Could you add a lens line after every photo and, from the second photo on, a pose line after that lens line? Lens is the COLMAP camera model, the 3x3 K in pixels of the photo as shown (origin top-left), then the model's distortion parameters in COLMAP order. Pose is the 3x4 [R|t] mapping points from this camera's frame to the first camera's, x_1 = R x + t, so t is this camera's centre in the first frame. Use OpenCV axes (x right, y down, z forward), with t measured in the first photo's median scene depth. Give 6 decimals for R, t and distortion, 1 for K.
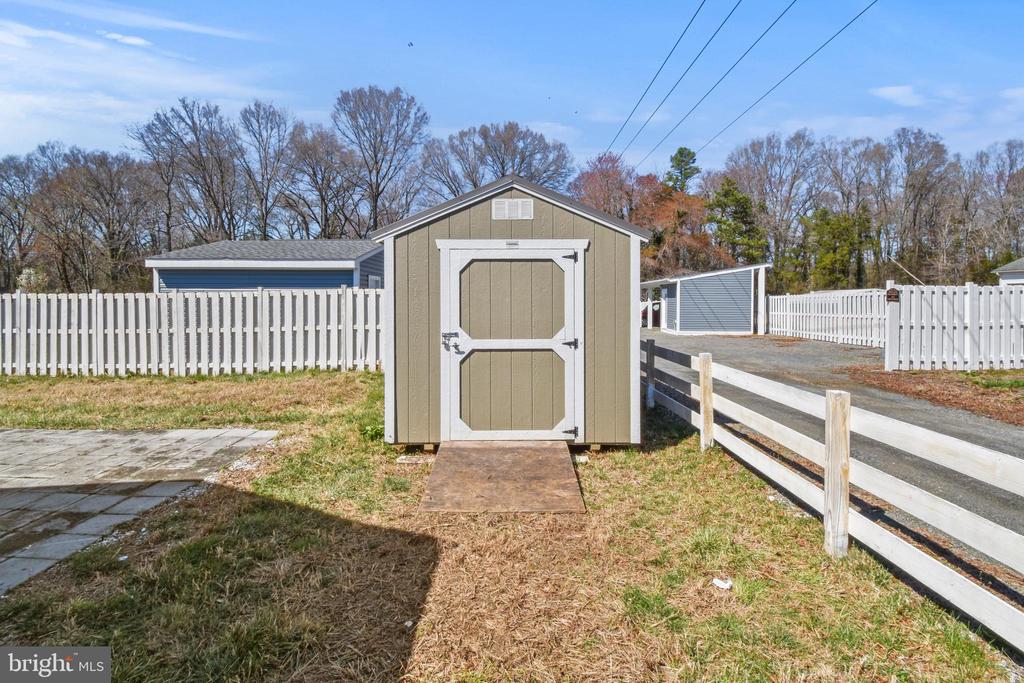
lens RADIAL K [[468.3, 0, 512.1], [0, 468.3, 303.1], [0, 0, 1]] dist [0.016208, -0.024693]
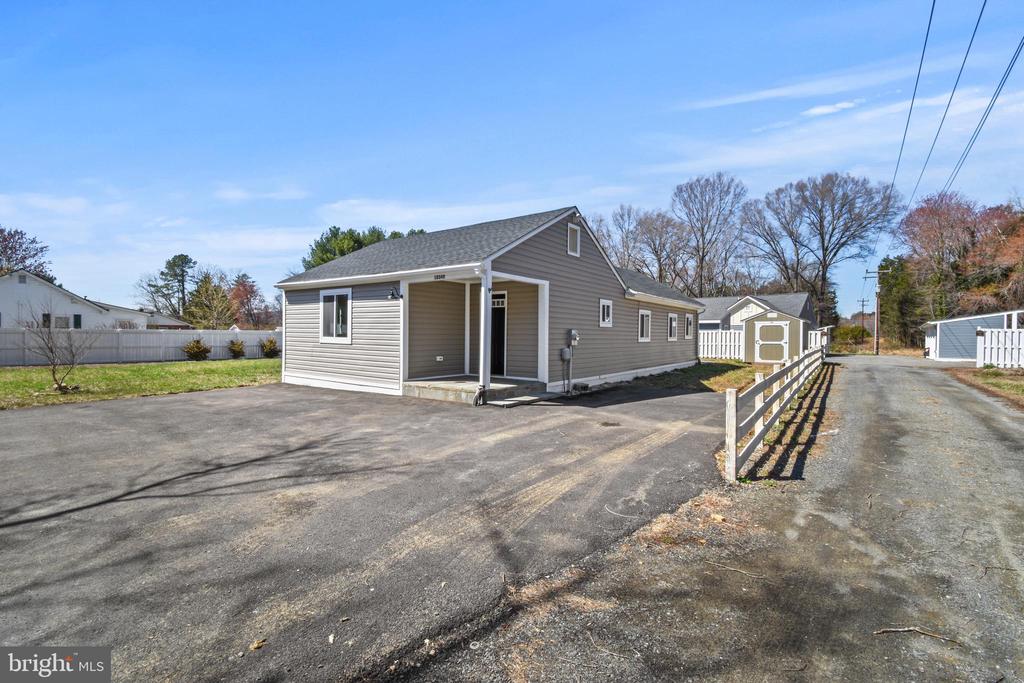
lens RADIAL K [[449.4, 0, 512.0], [0, 449.4, 341.5], [0, 0, 1]] dist [0.014373, -0.020943]
pose [[0.798901, 0.014874, -0.601279, 0.131758], [-0.012175, 0.999889, 0.008557, 0.013213], [0.601340, 0.000484, 0.798993, -0.872149]]
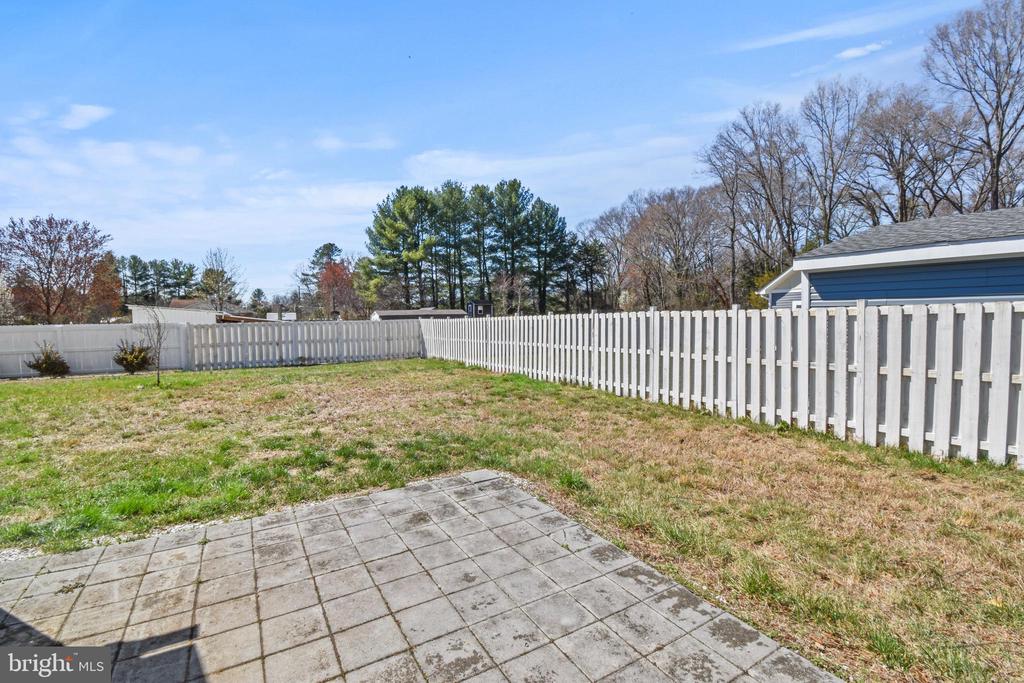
lens RADIAL K [[461.6, 0, 512.0], [0, 461.6, 341.5], [0, 0, 1]] dist [0.002946, -0.018357]
pose [[0.508743, 0.041053, -0.859939, -0.192071], [0.008493, 0.998574, 0.052696, -0.005316], [0.860876, -0.034113, 0.507669, 0.135470]]
